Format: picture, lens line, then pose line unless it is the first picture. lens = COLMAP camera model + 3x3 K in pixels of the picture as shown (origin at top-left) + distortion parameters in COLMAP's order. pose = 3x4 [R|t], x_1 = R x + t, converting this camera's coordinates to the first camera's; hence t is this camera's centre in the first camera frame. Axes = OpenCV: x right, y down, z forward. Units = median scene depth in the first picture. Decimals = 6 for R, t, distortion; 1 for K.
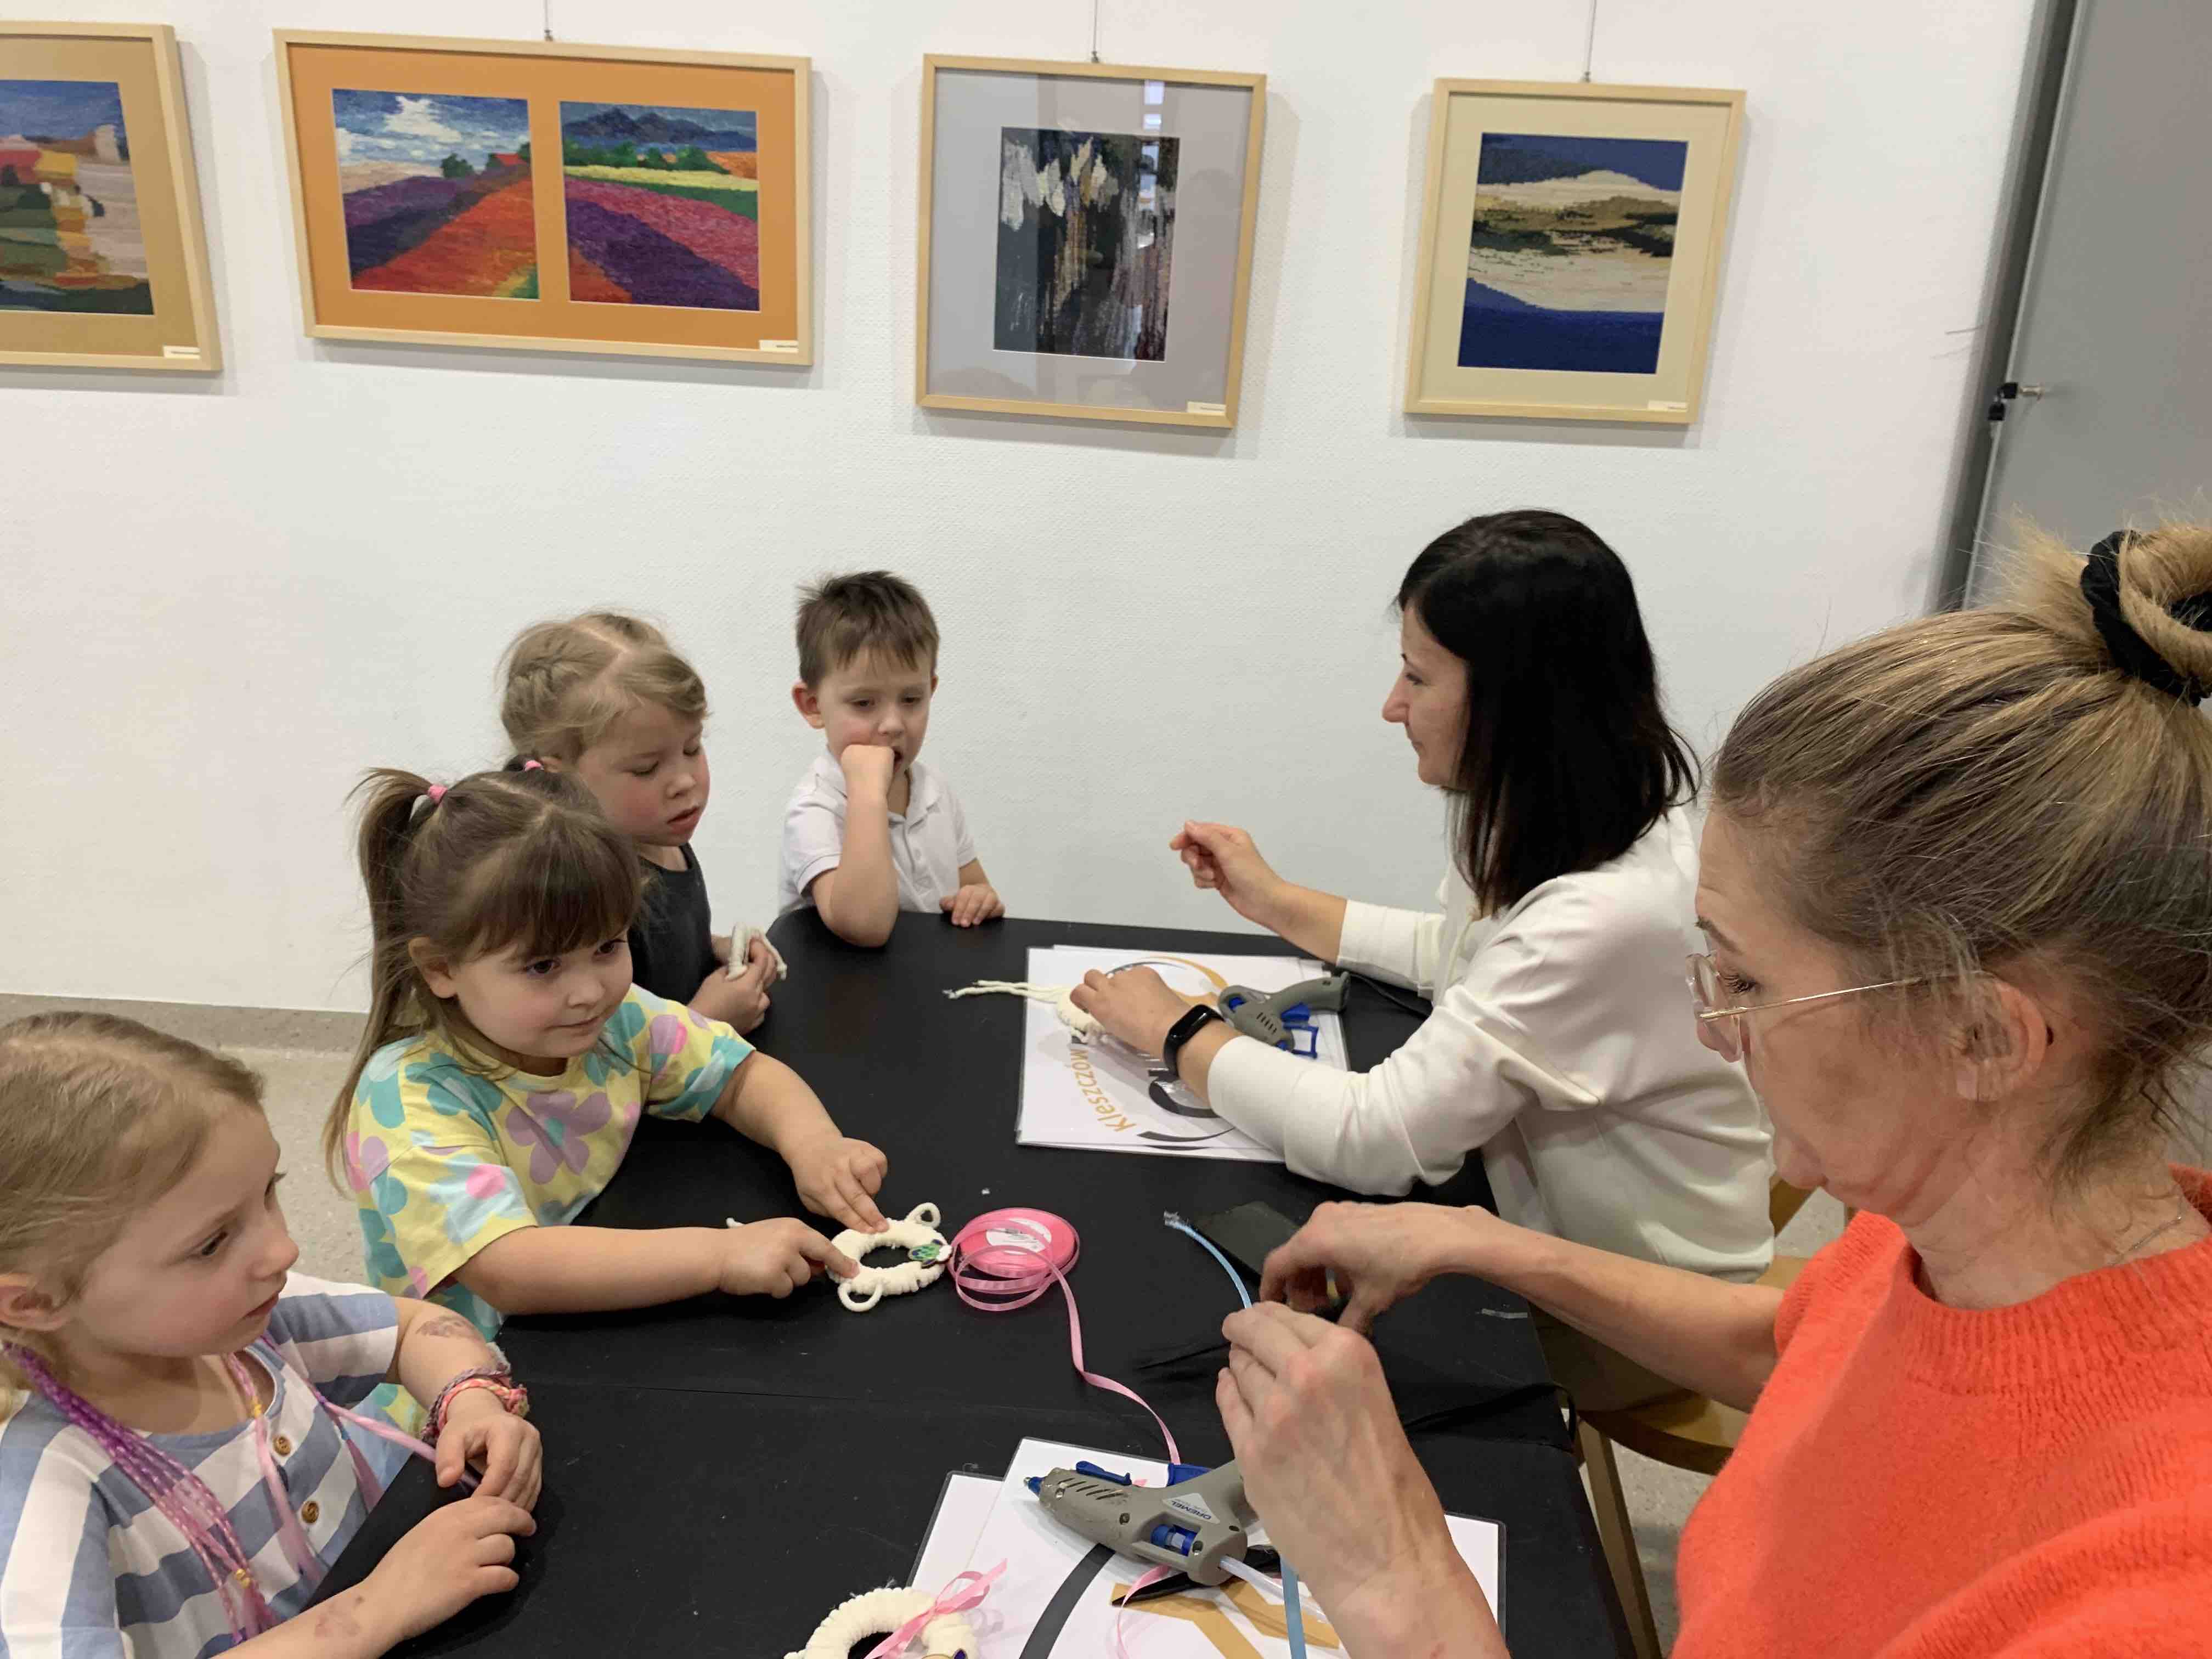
lens RADIAL K [[1670.6, 0, 1106.0], [0, 1670.6, 829.5], [0, 0, 1]] dist [-0.029478, 0.038591]
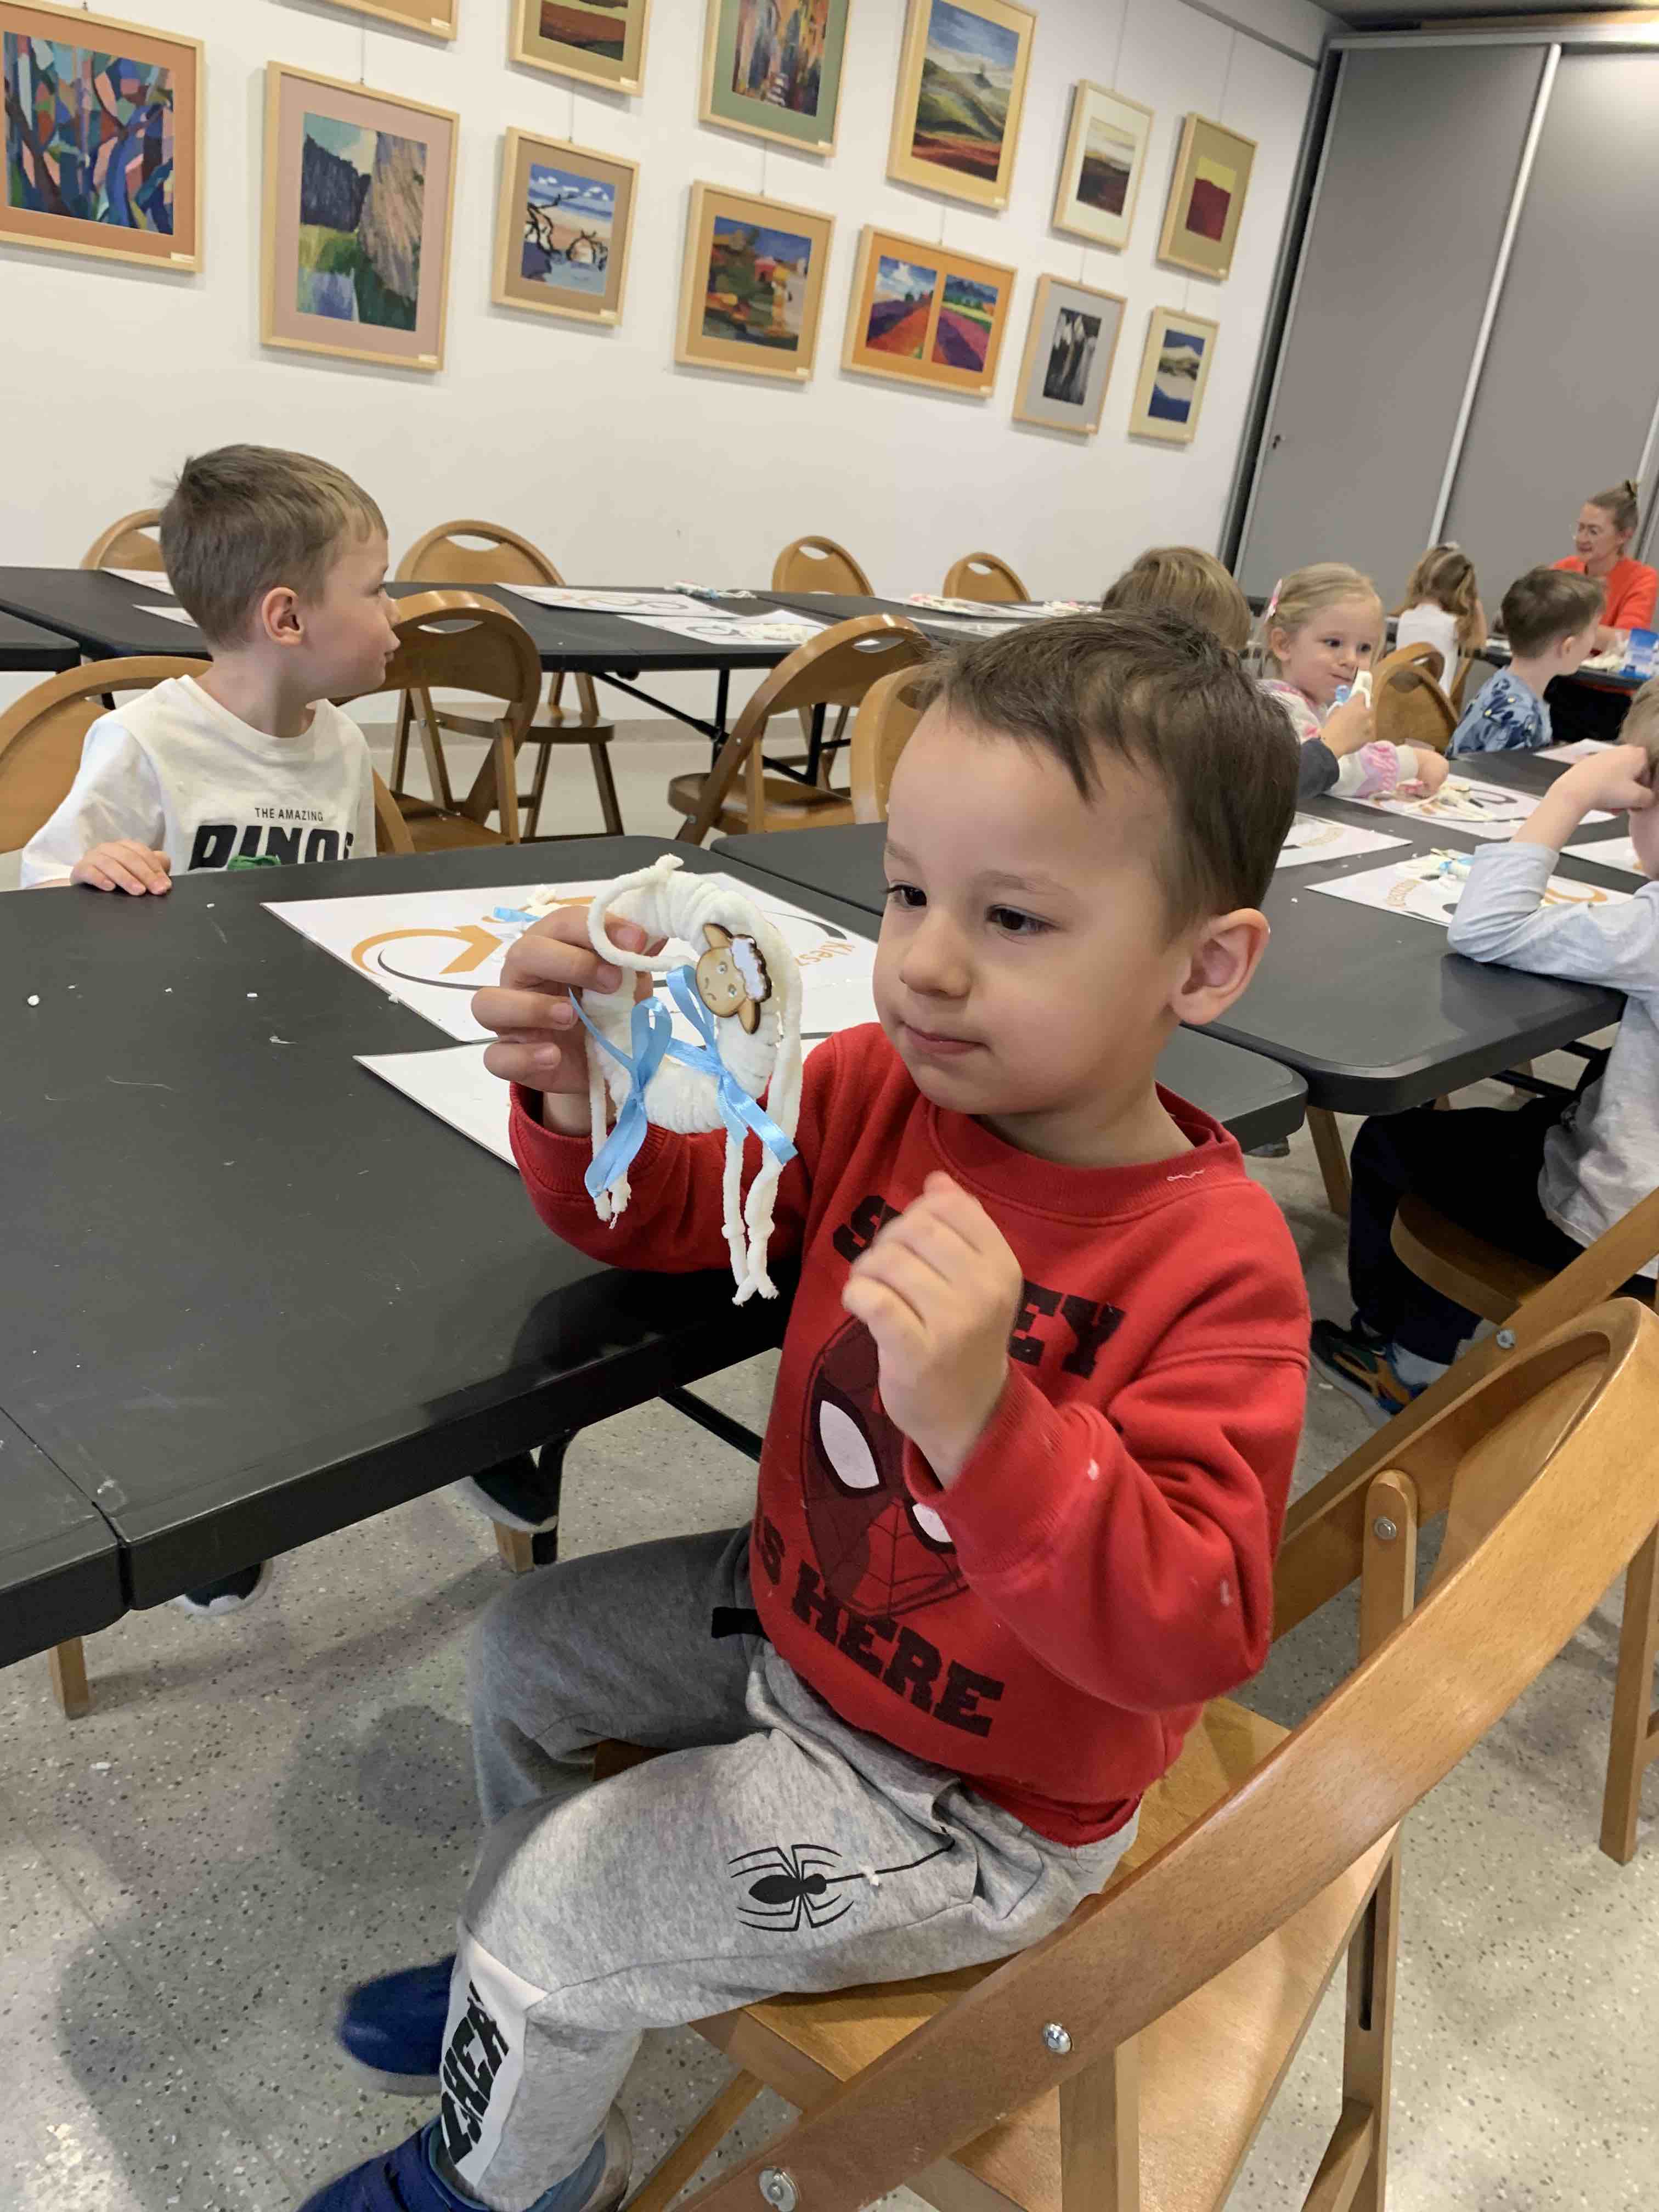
lens RADIAL K [[1670.6, 0, 797.7], [0, 1670.6, 1094.6], [0, 0, 1]] dist [-0.029478, 0.038591]
pose [[0.681090, -0.227446, 0.695977, -2.302847], [0.090864, 0.969437, 0.227893, 0.120571], [-0.726540, -0.091976, 0.680941, -0.518892]]
